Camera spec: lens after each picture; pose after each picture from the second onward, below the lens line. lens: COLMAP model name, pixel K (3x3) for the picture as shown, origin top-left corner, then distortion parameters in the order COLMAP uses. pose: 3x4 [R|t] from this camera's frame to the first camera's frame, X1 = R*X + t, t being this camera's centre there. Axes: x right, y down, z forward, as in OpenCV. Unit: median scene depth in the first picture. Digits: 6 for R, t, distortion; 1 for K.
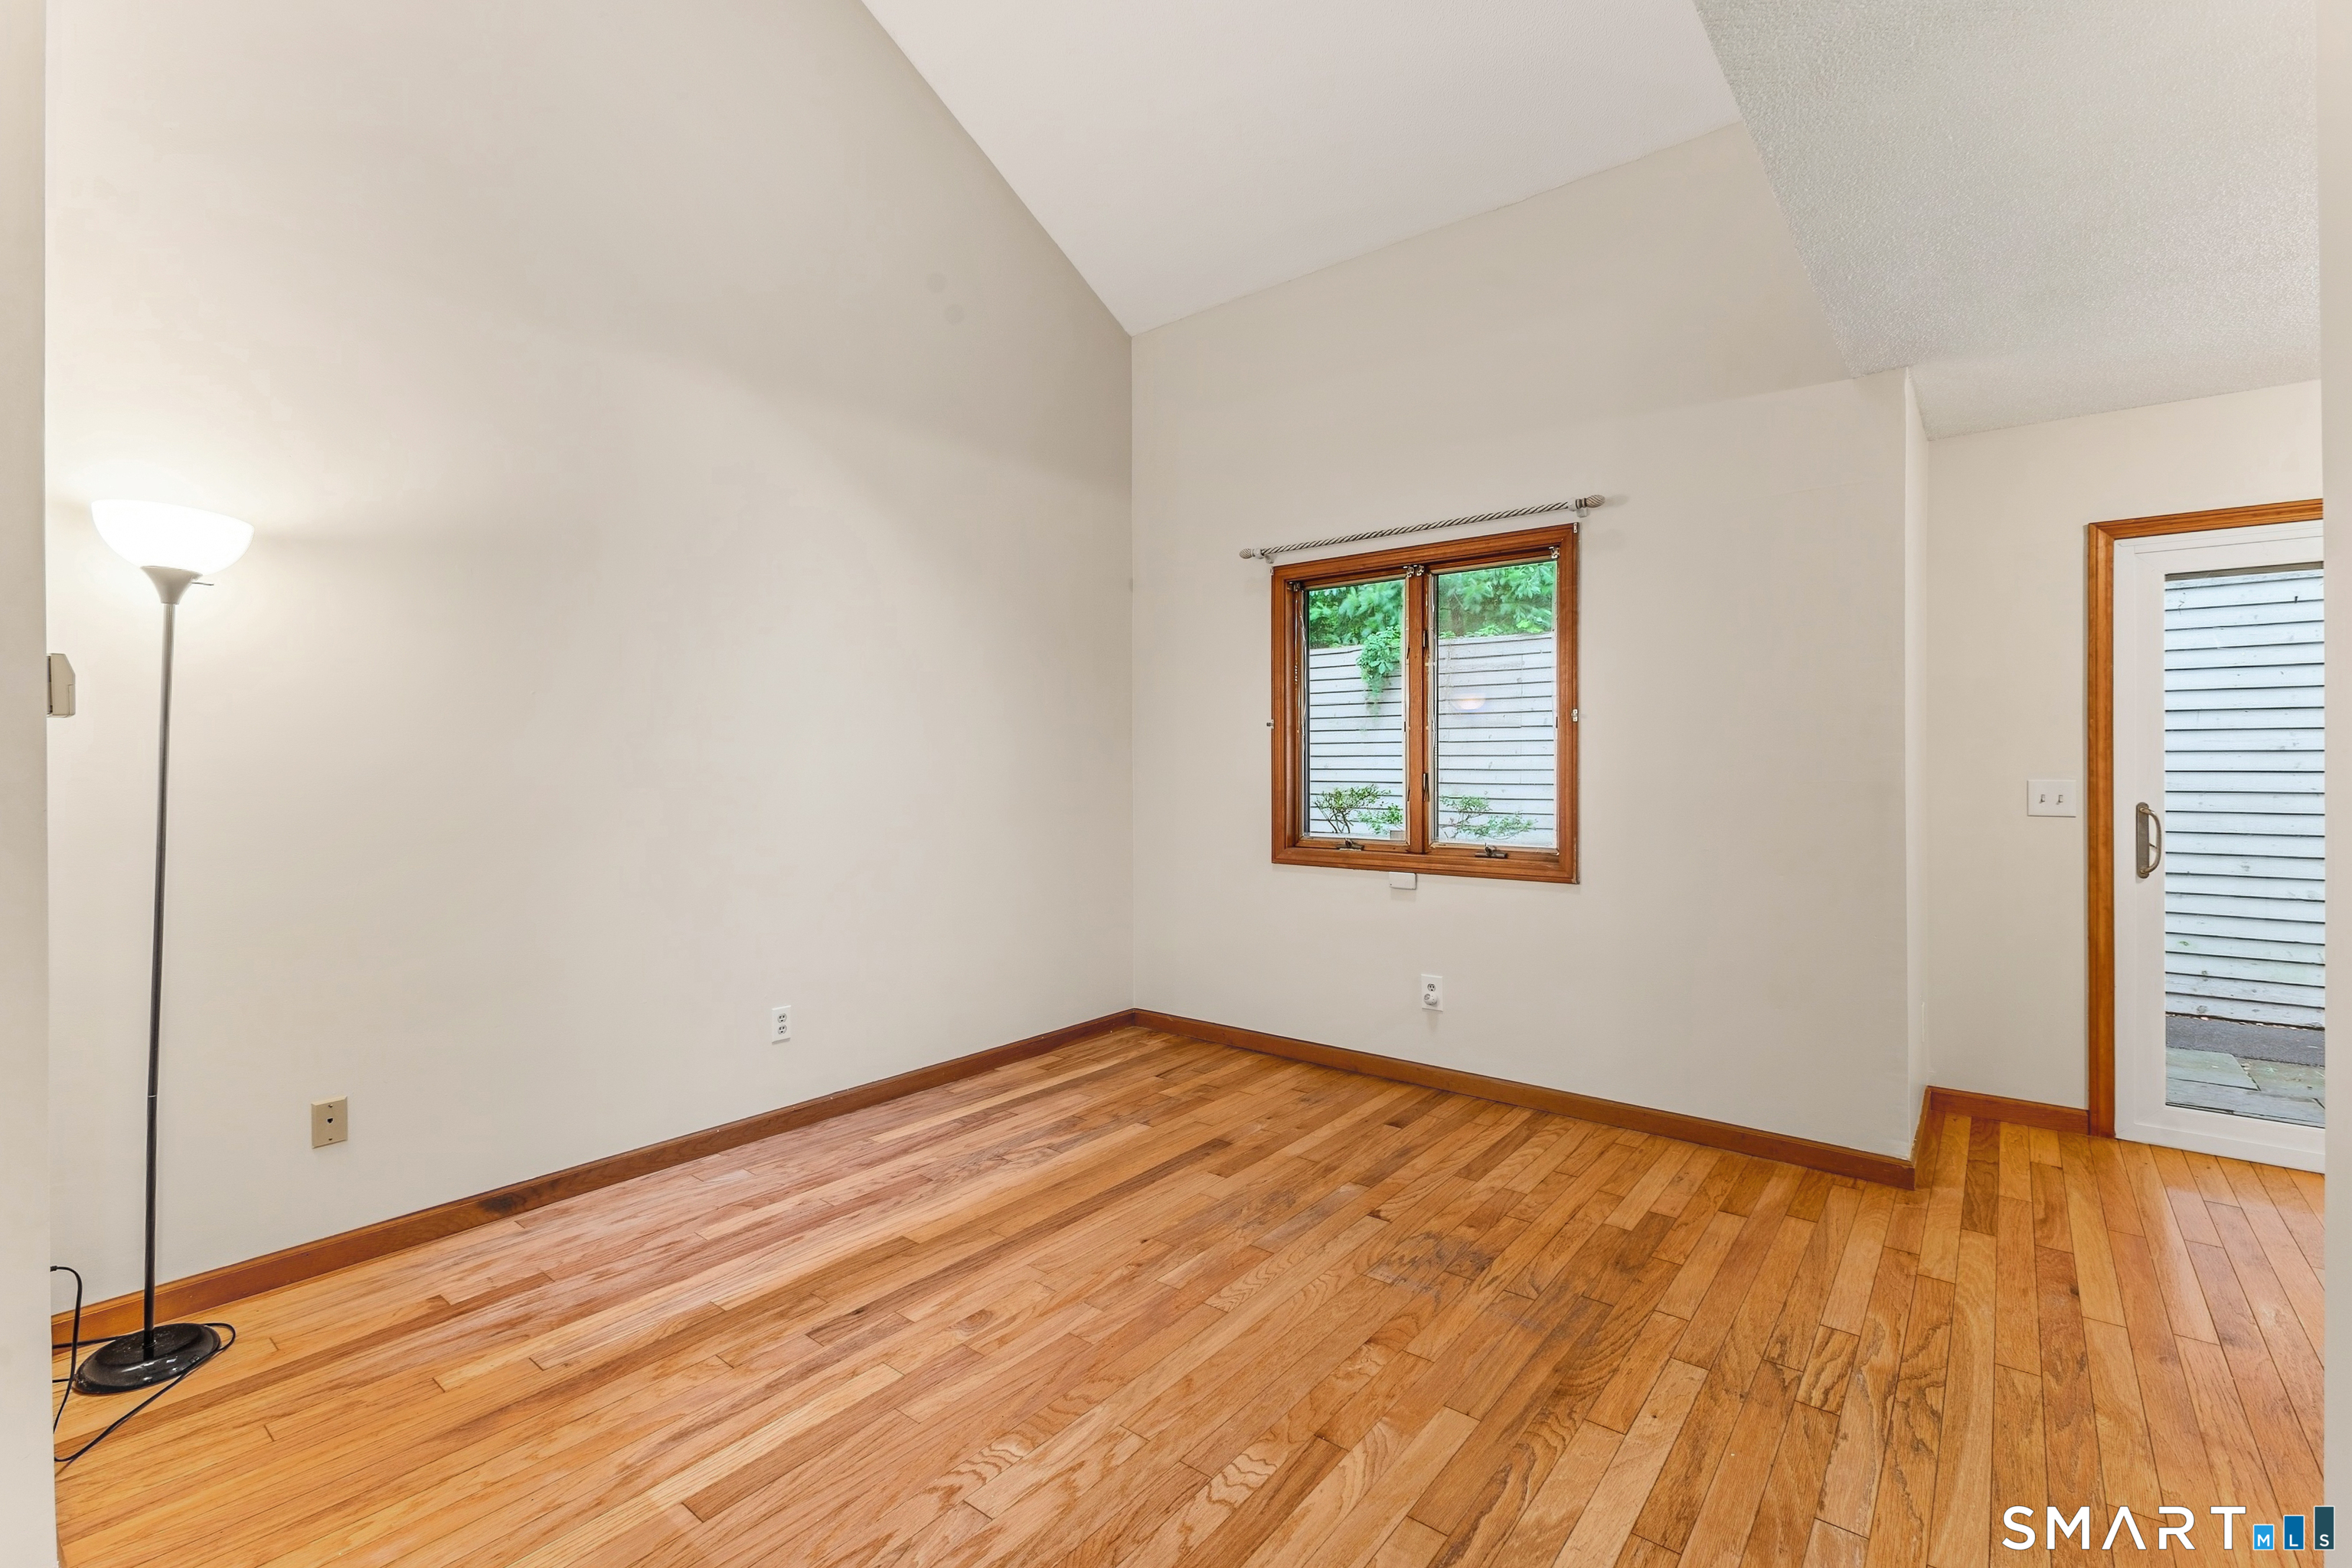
lens RADIAL K [[1034.0, 0, 1170.0], [0, 1034.0, 775.3], [0, 0, 1]] dist [0.009552, -0.000027]
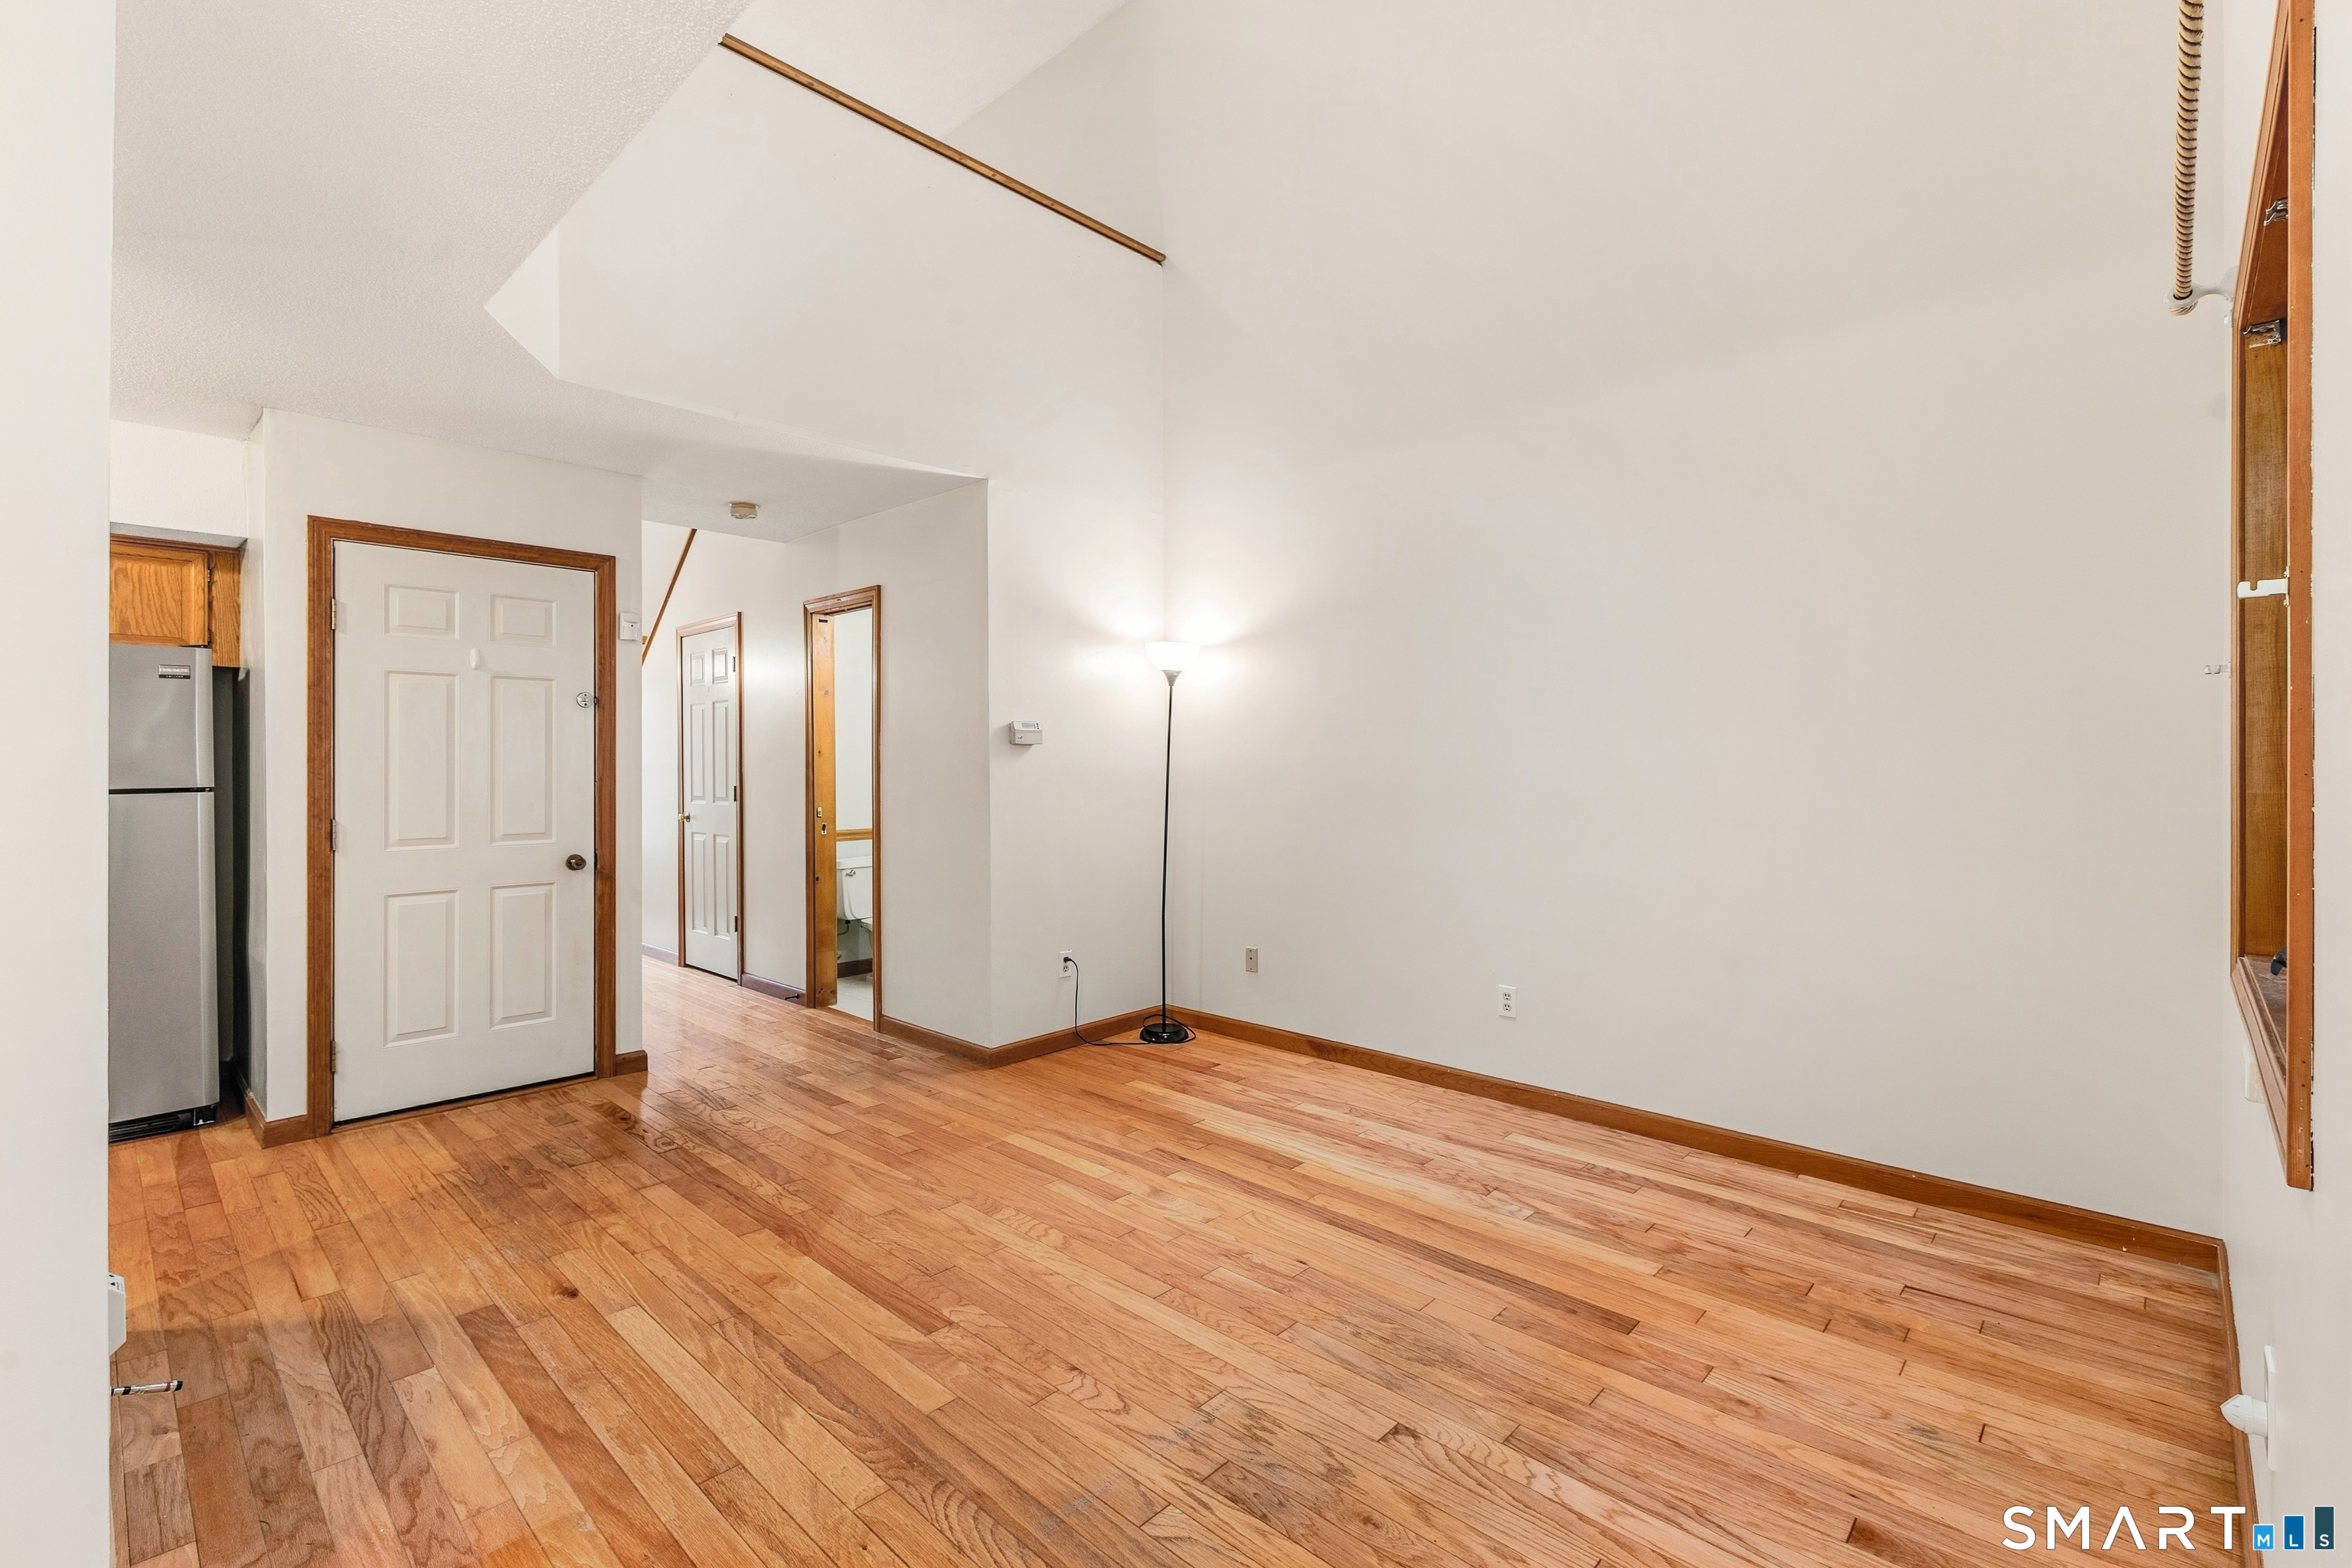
lens RADIAL K [[1034.0, 0, 1182.7], [0, 1034.0, 772.1], [0, 0, 1]] dist [0.009552, -0.000027]
pose [[-0.074536, 0.013060, -0.997133, 0.789411], [-0.008331, 0.999871, 0.013719, -0.011315], [0.997184, 0.009330, -0.074418, 0.814359]]
